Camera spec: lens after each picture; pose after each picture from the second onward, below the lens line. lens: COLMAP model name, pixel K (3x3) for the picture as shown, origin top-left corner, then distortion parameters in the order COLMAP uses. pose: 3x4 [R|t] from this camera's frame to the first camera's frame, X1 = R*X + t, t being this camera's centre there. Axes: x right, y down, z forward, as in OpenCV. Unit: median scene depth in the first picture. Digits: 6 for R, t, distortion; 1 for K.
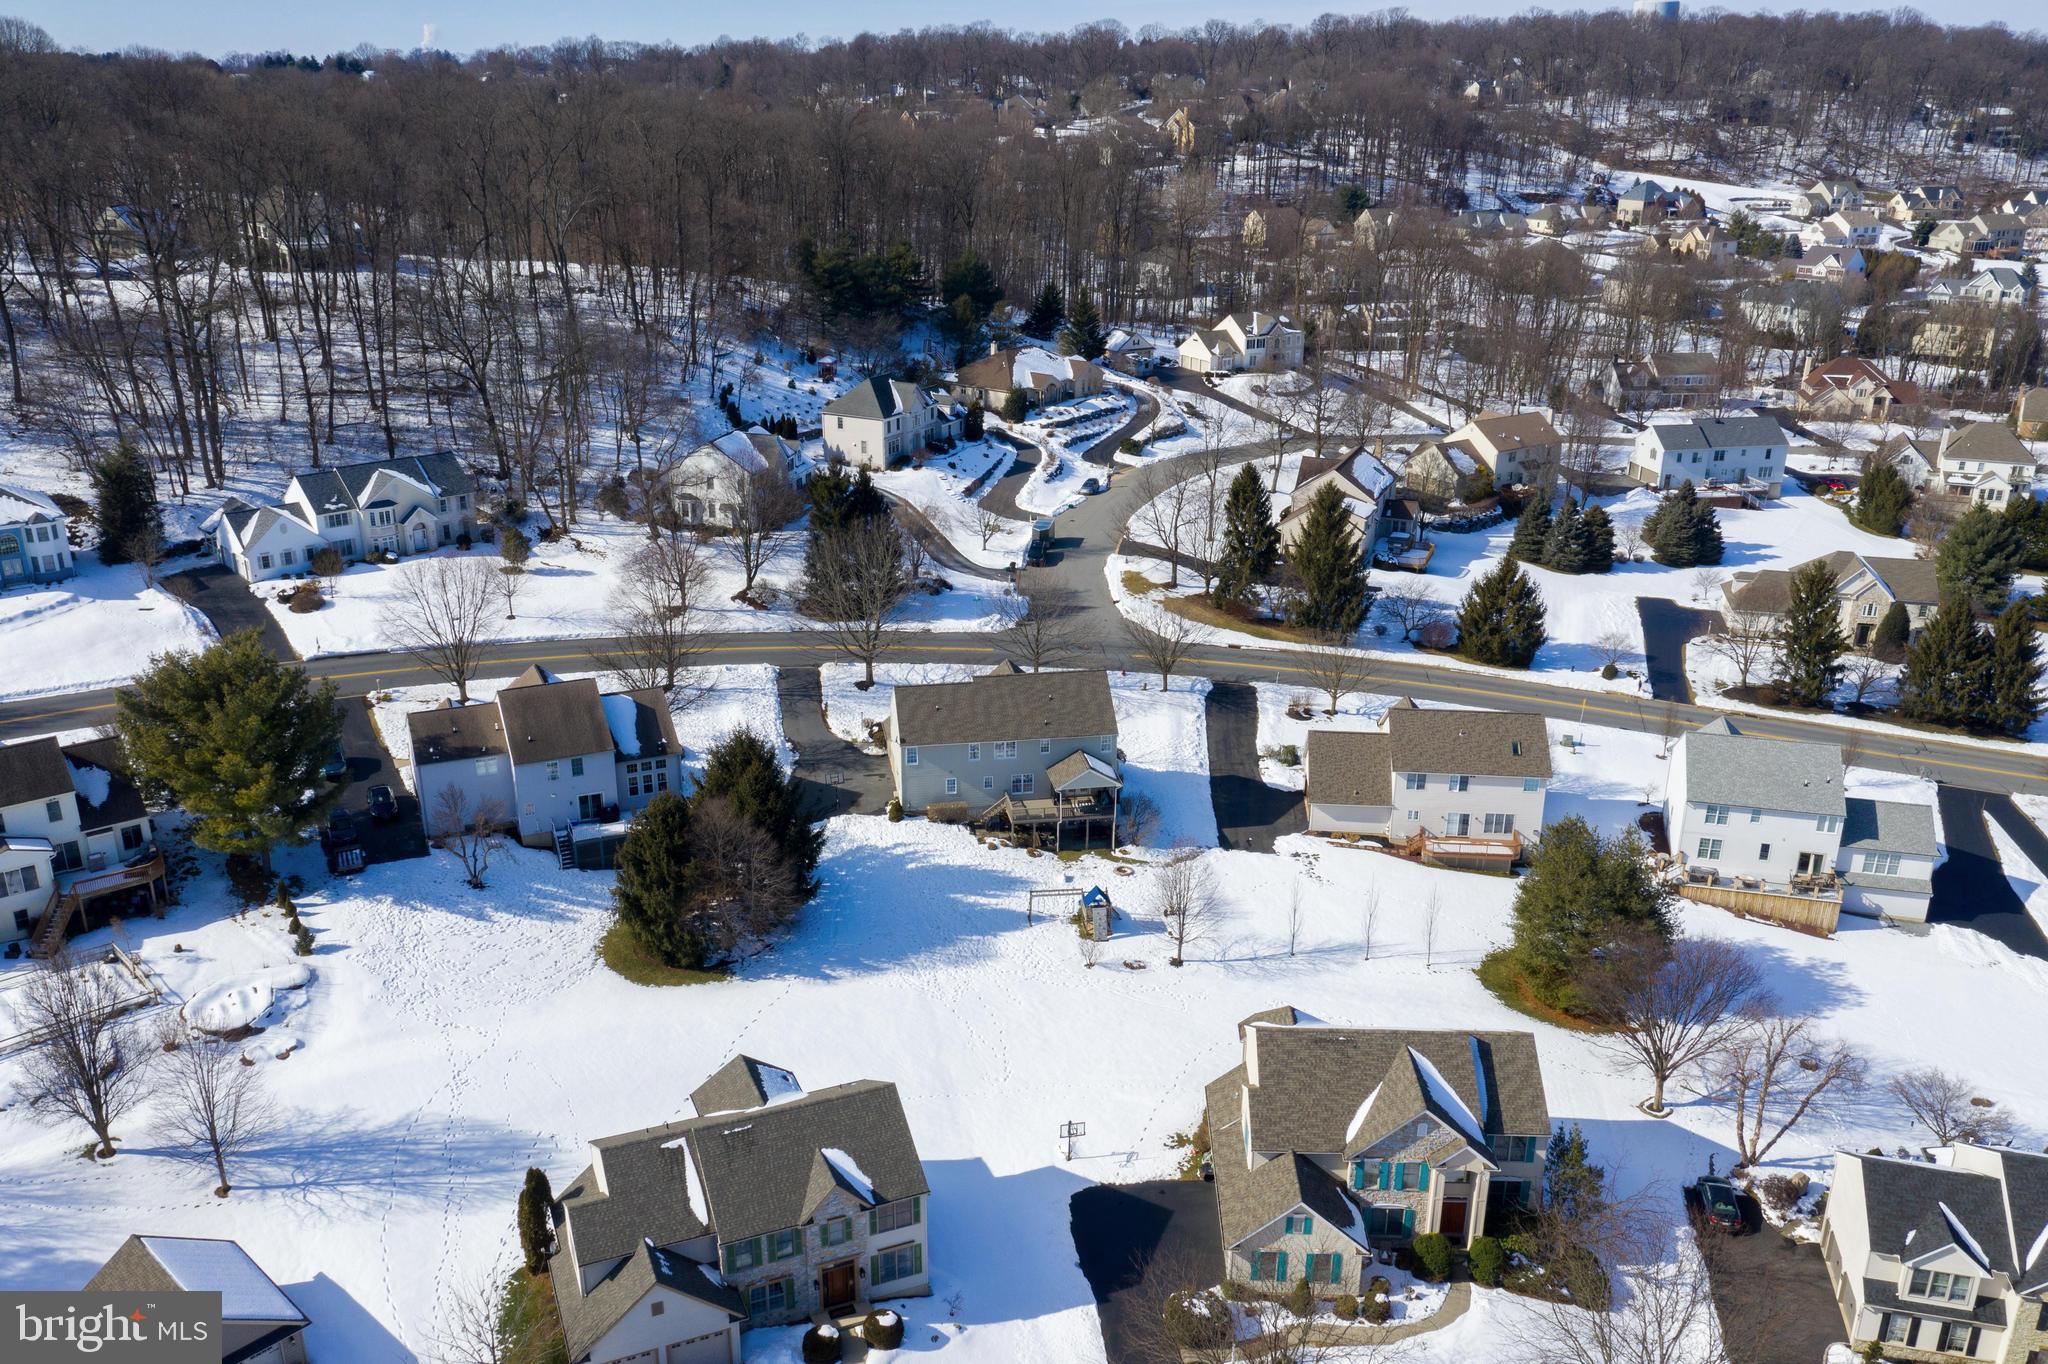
lens RADIAL K [[1633.8, 0, 1024.8], [0, 1633.8, 690.2], [0, 0, 1]] dist [0.001686, 0.002001]
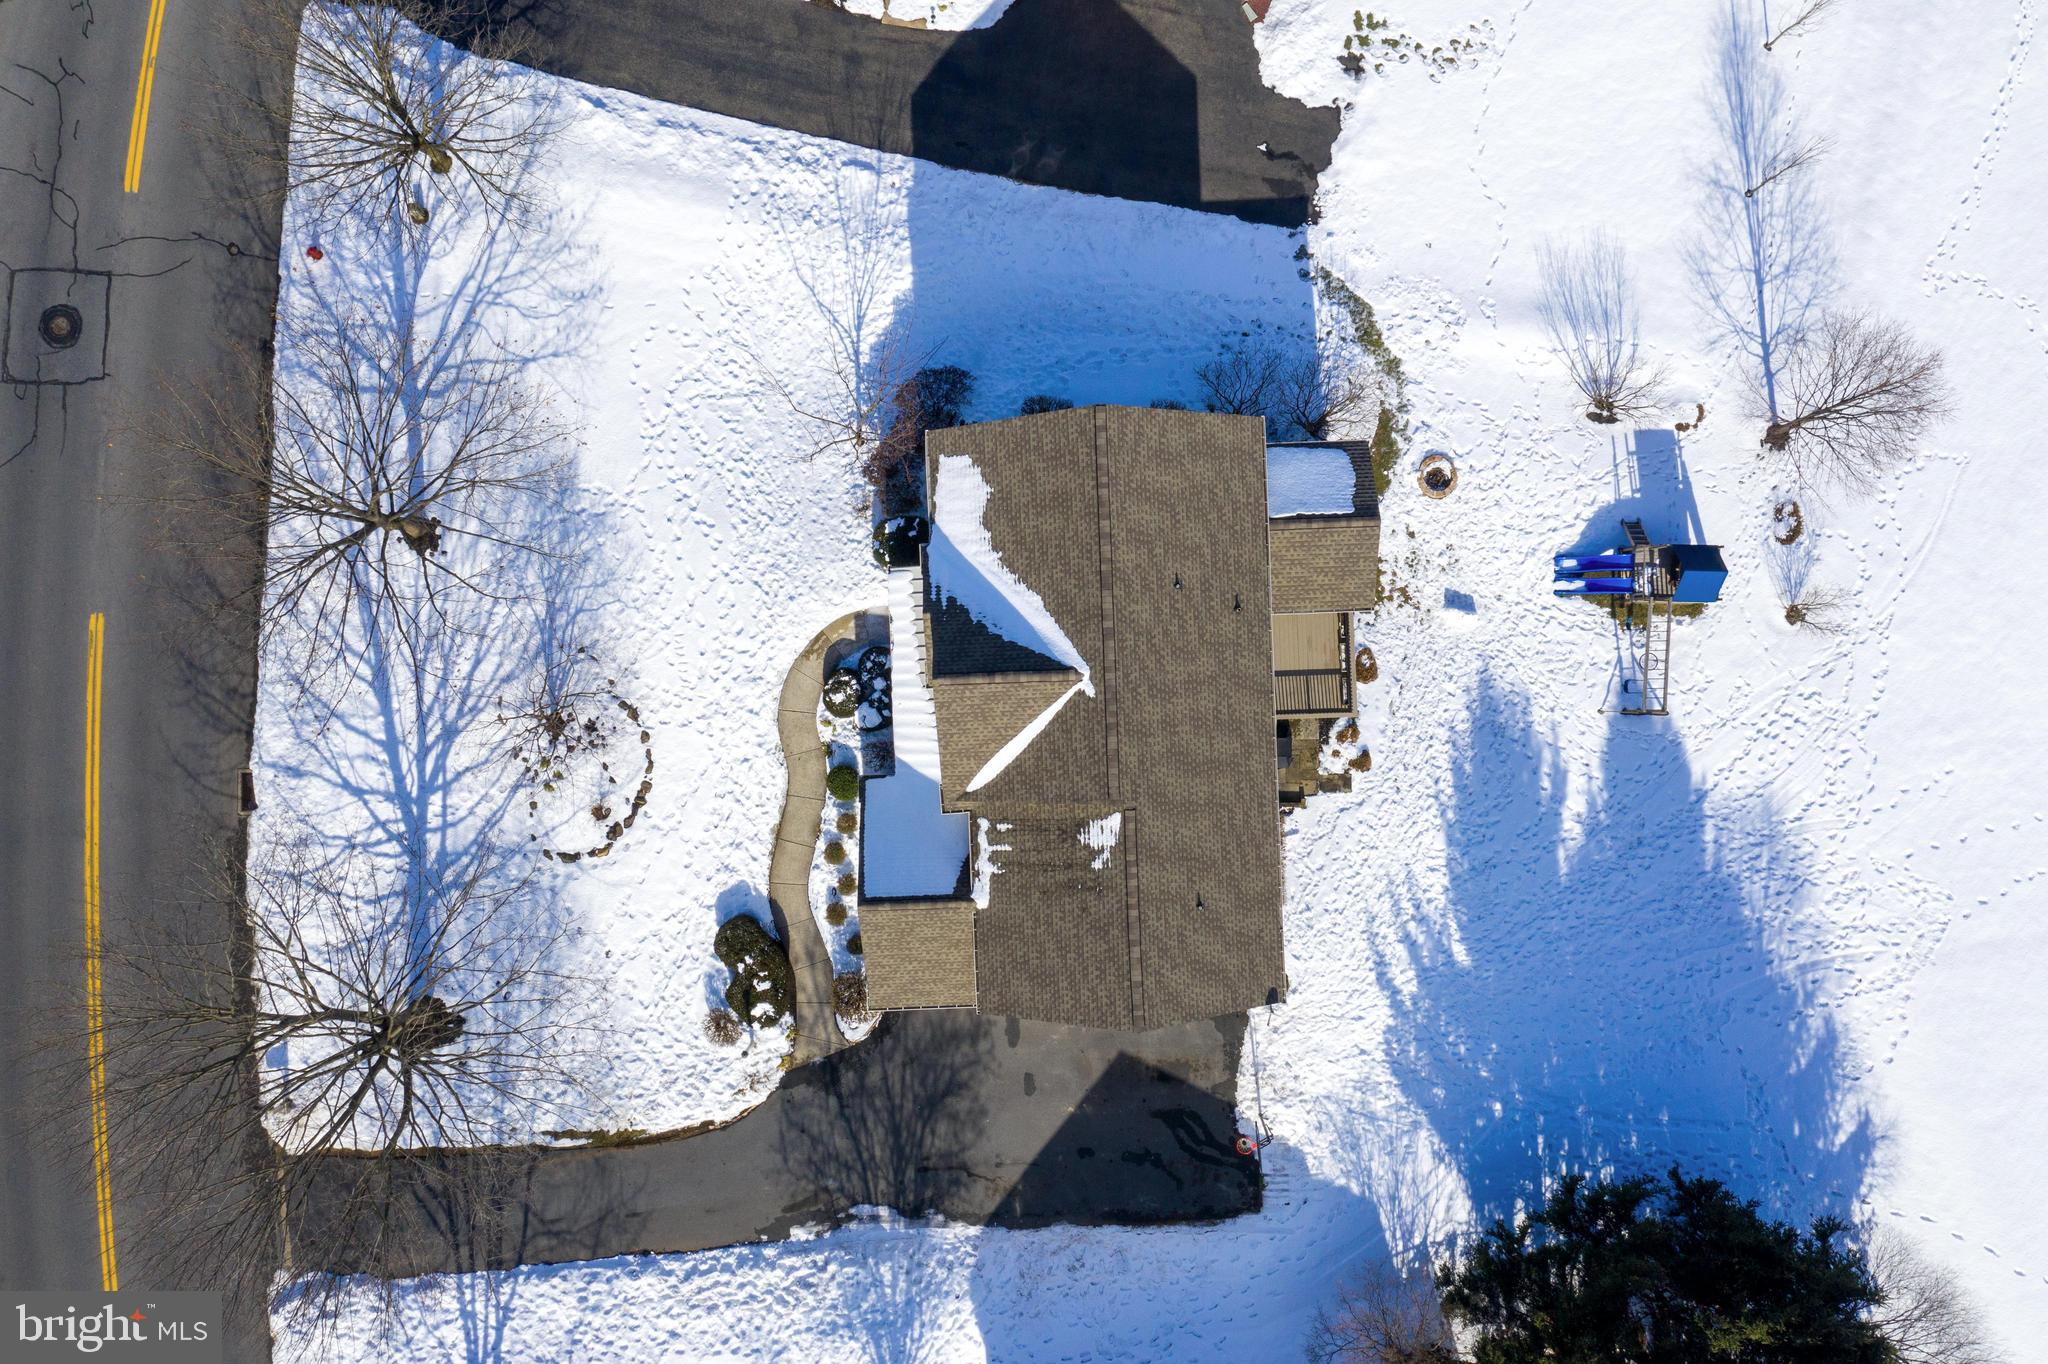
lens RADIAL K [[1662.8, 0, 1017.2], [0, 1662.8, 684.2], [0, 0, 1]] dist [0.006867, 0.005884]
pose [[0.131331, -0.991185, -0.017449, -0.002771], [0.353281, 0.030349, 0.935025, -0.266899], [-0.926253, -0.128962, 0.354152, 0.696208]]
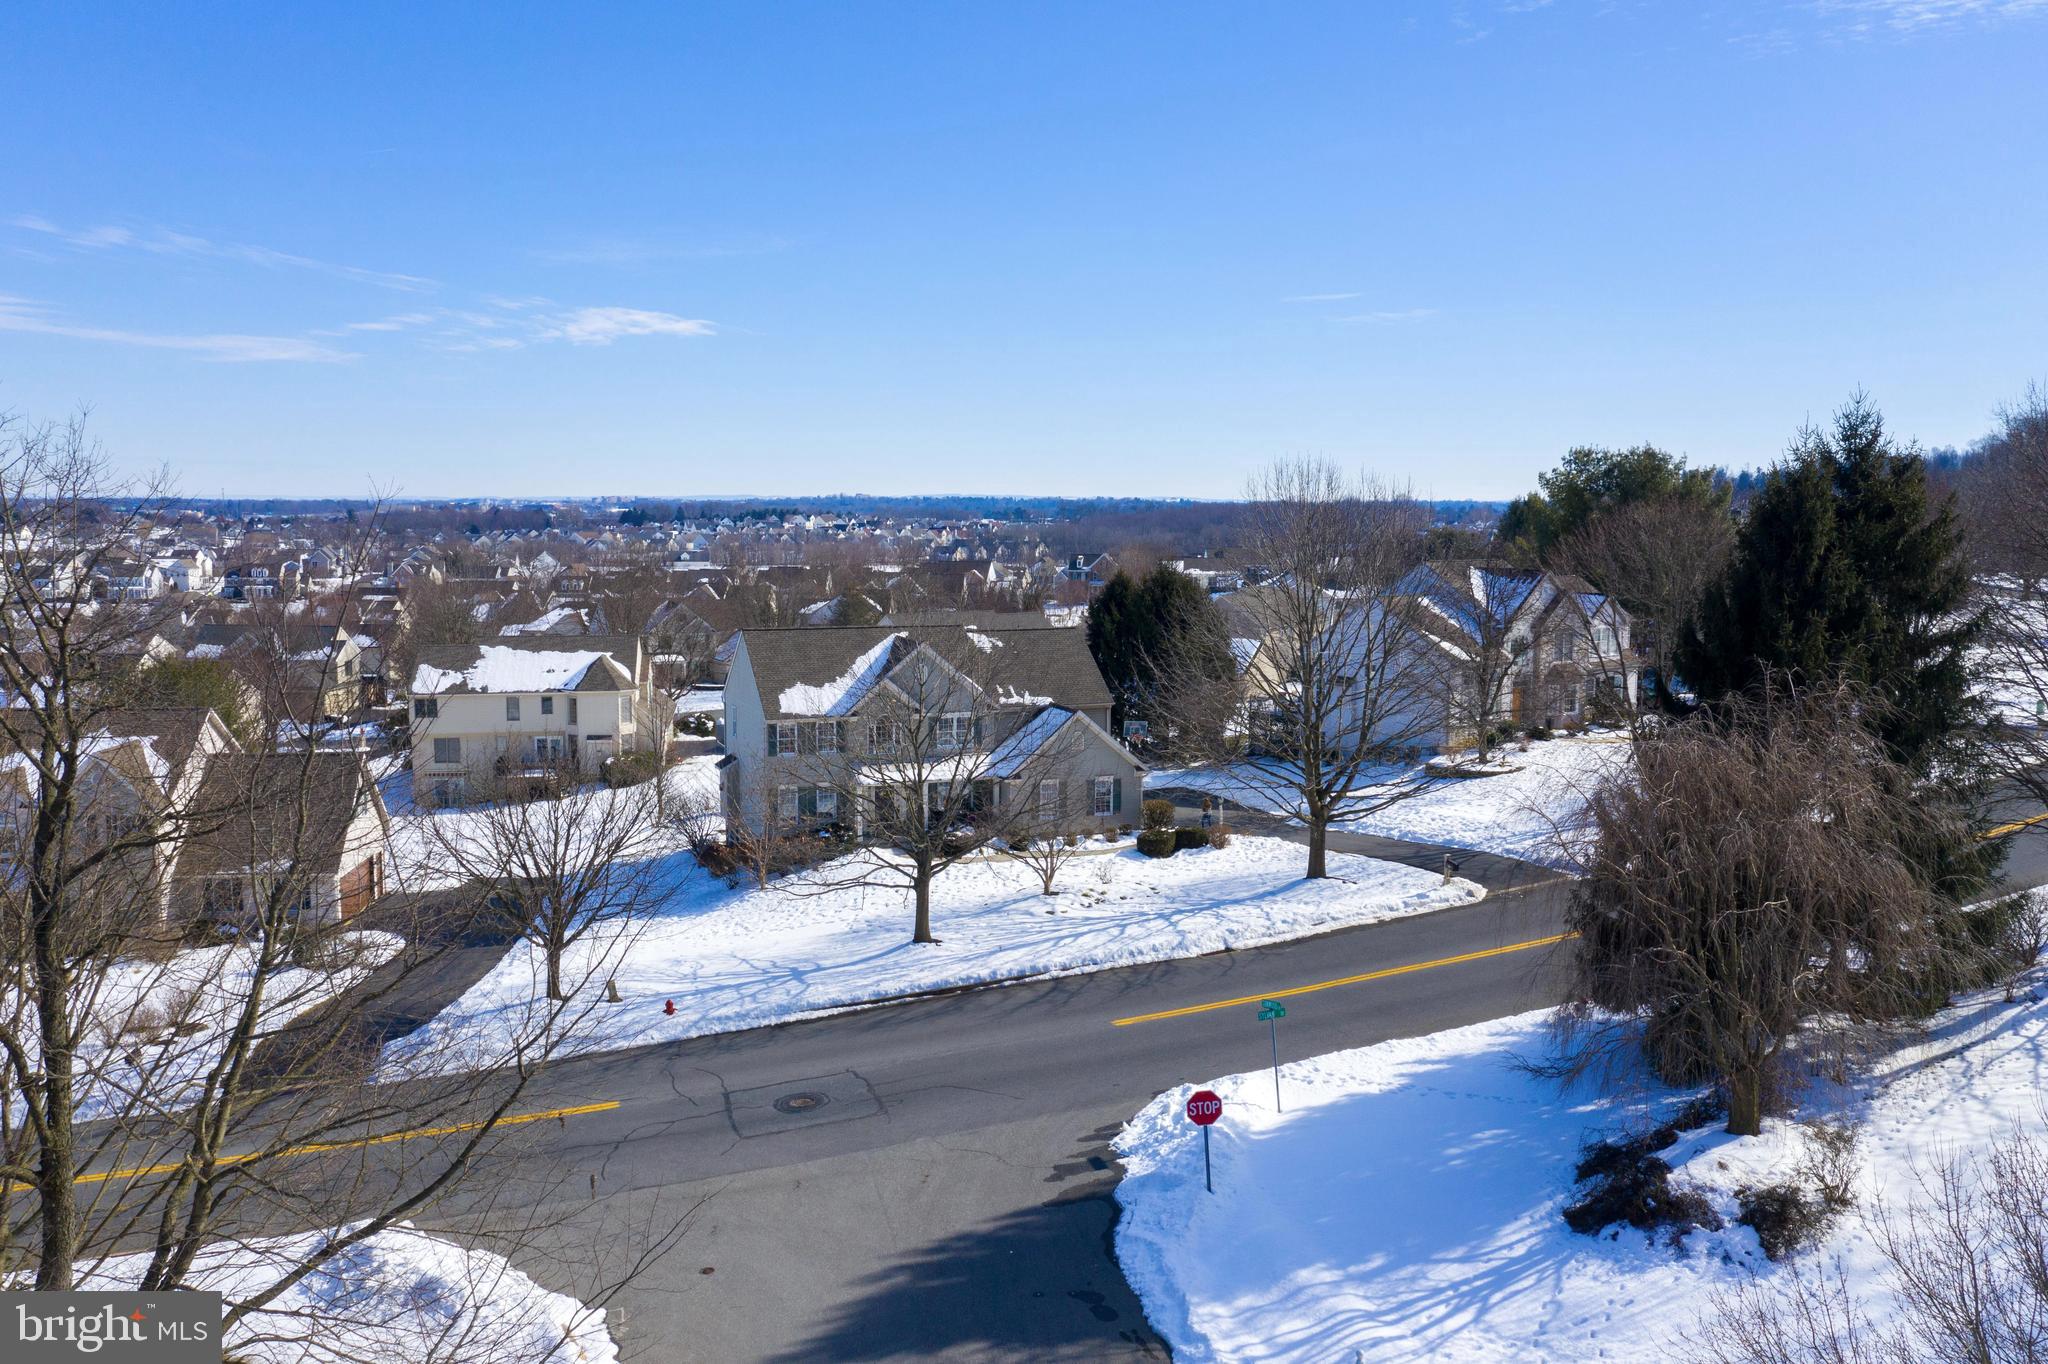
lens RADIAL K [[1630.1, 0, 1020.9], [0, 1630.1, 693.8], [0, 0, 1]] dist [0.004173, 0.005616]
pose [[-0.979356, 0.007969, -0.201985, 0.054929], [-0.083732, 0.893474, 0.441240, -0.200705], [0.183985, 0.449043, -0.874362, 1.203616]]
